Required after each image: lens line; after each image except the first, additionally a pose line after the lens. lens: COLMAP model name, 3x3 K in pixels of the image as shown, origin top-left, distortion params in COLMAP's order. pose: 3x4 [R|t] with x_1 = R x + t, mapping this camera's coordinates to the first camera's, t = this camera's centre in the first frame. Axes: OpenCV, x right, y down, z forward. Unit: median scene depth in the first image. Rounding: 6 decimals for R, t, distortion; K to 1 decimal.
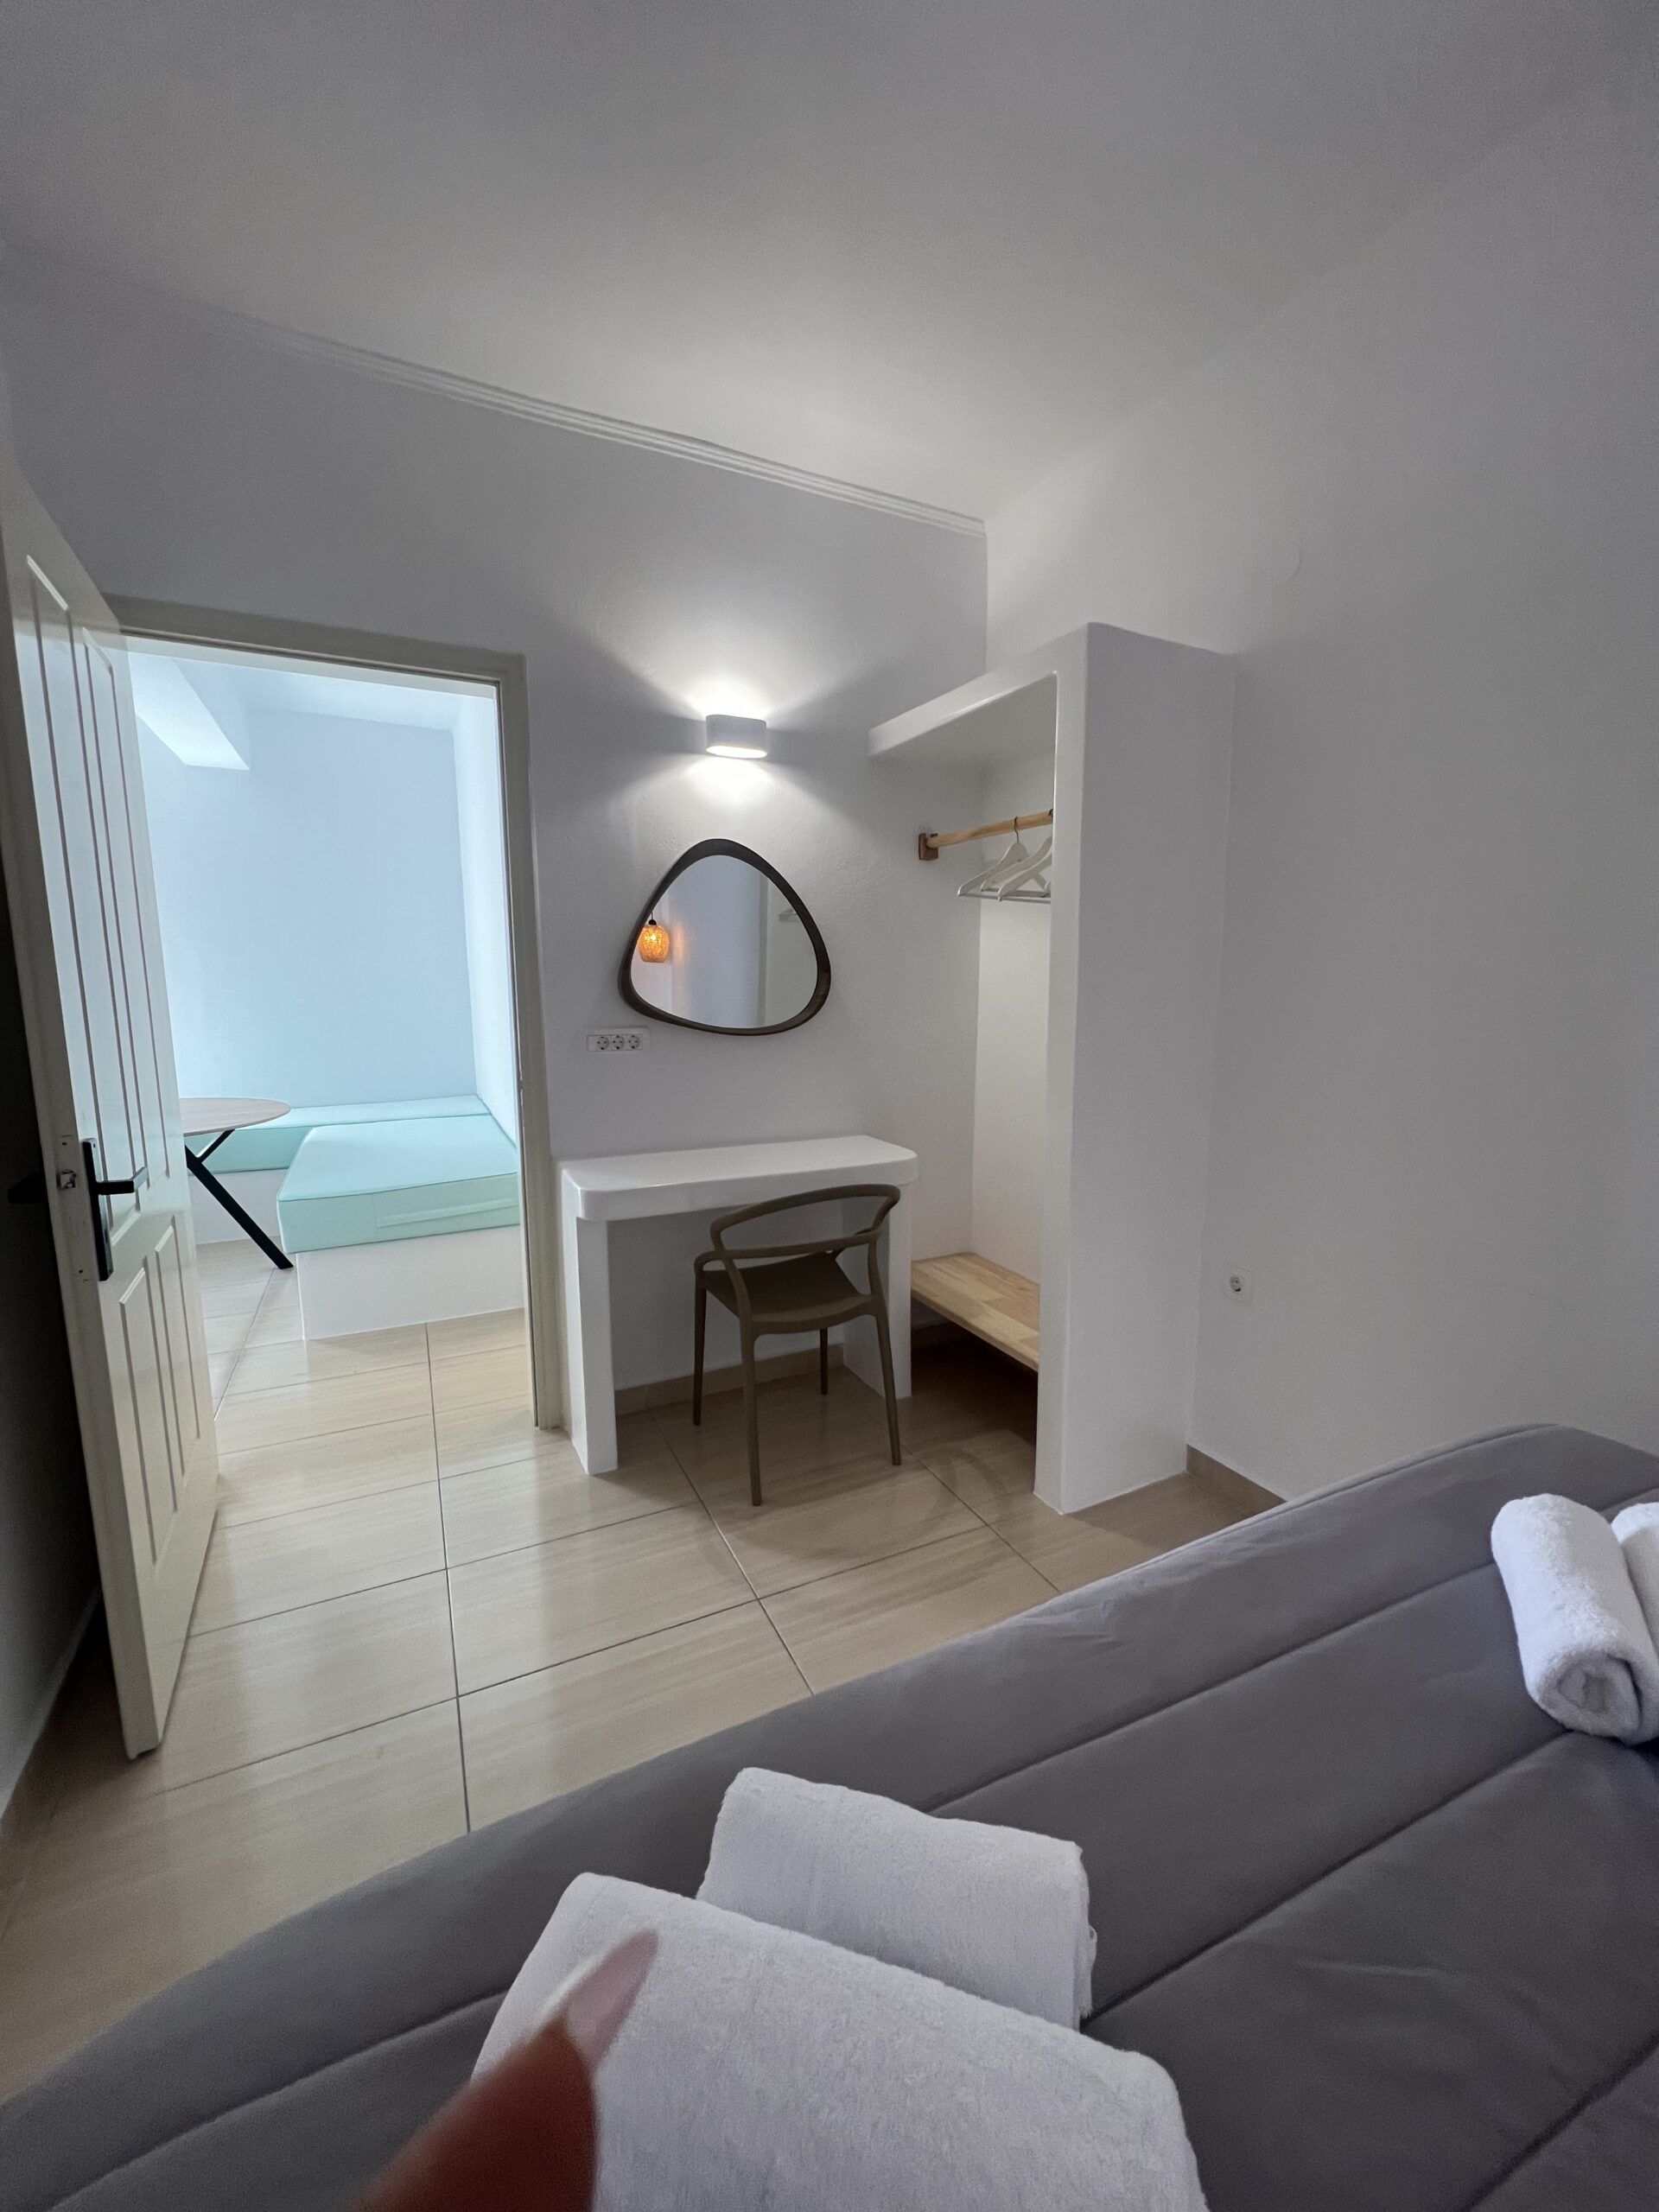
lens RADIAL K [[890.3, 0, 829.6], [0, 890.3, 1112.9], [0, 0, 1]] dist [-0.003385, 0.001735]
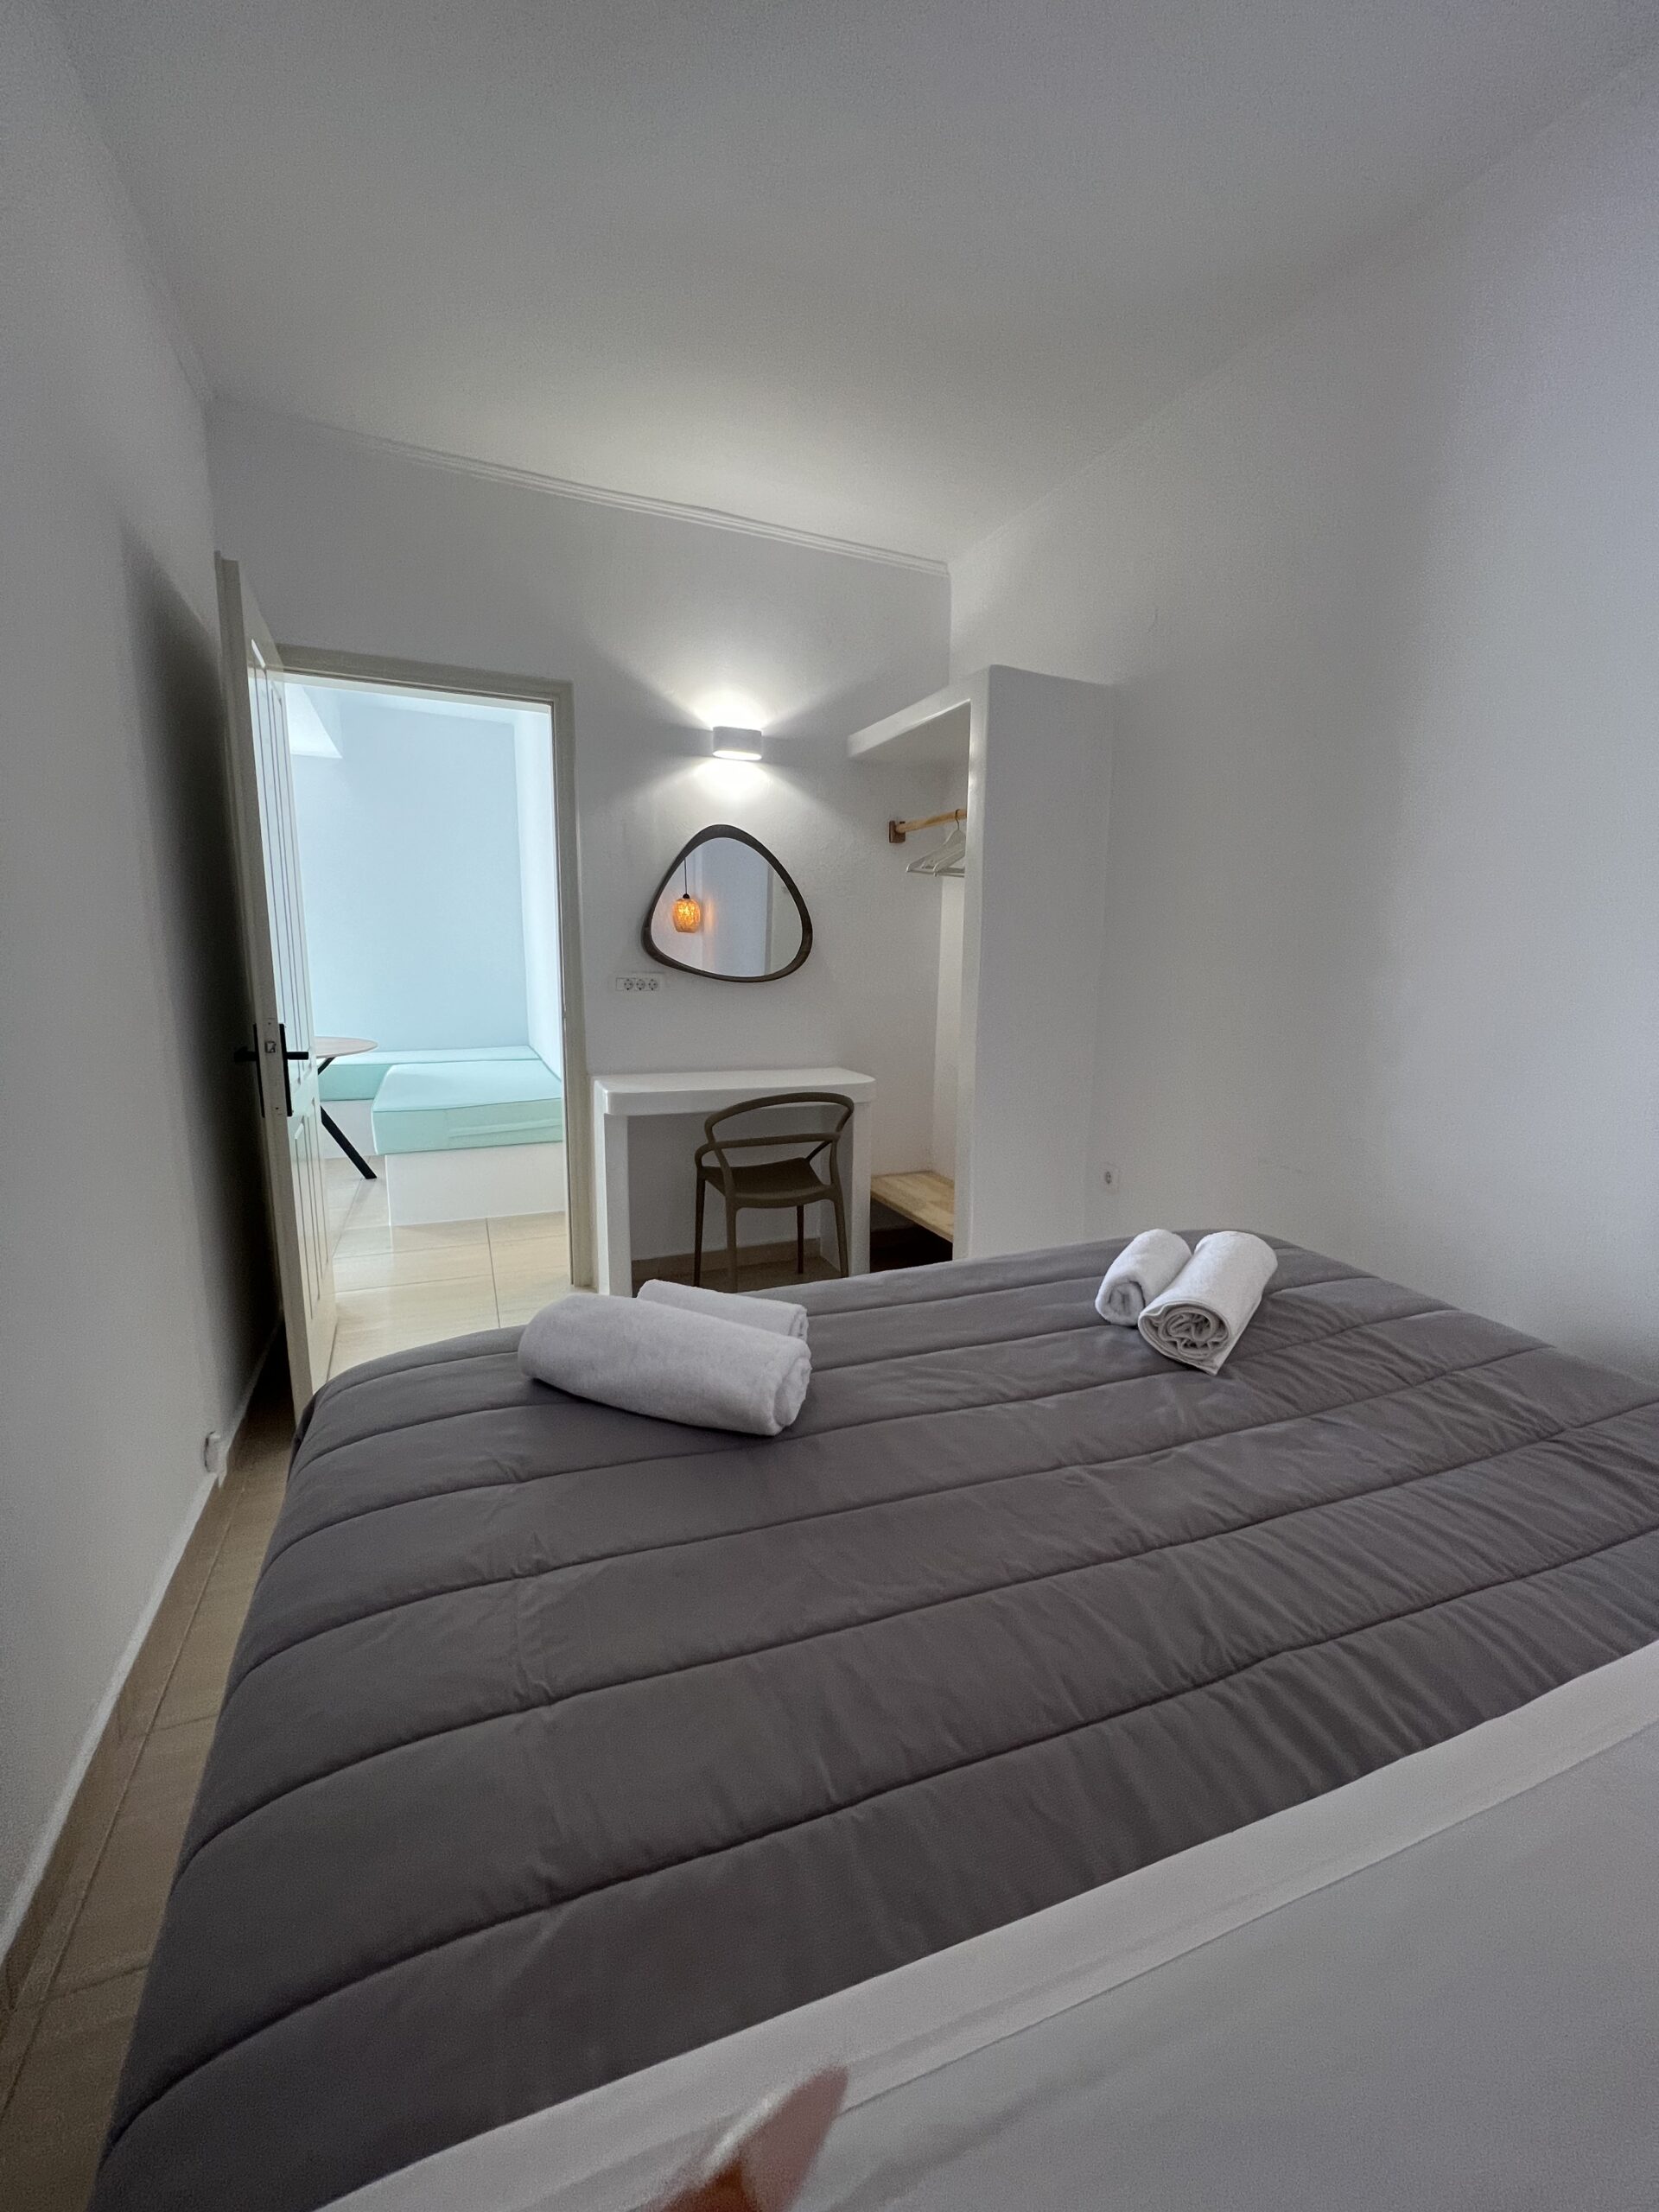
lens RADIAL K [[890.3, 0, 827.5], [0, 890.3, 1114.6], [0, 0, 1]] dist [-0.003385, 0.001735]
pose [[0.998353, 0.025979, -0.051157, 0.100407], [-0.024846, 0.999434, 0.022665, 0.071500], [0.051717, -0.021357, 0.998433, -0.263910]]
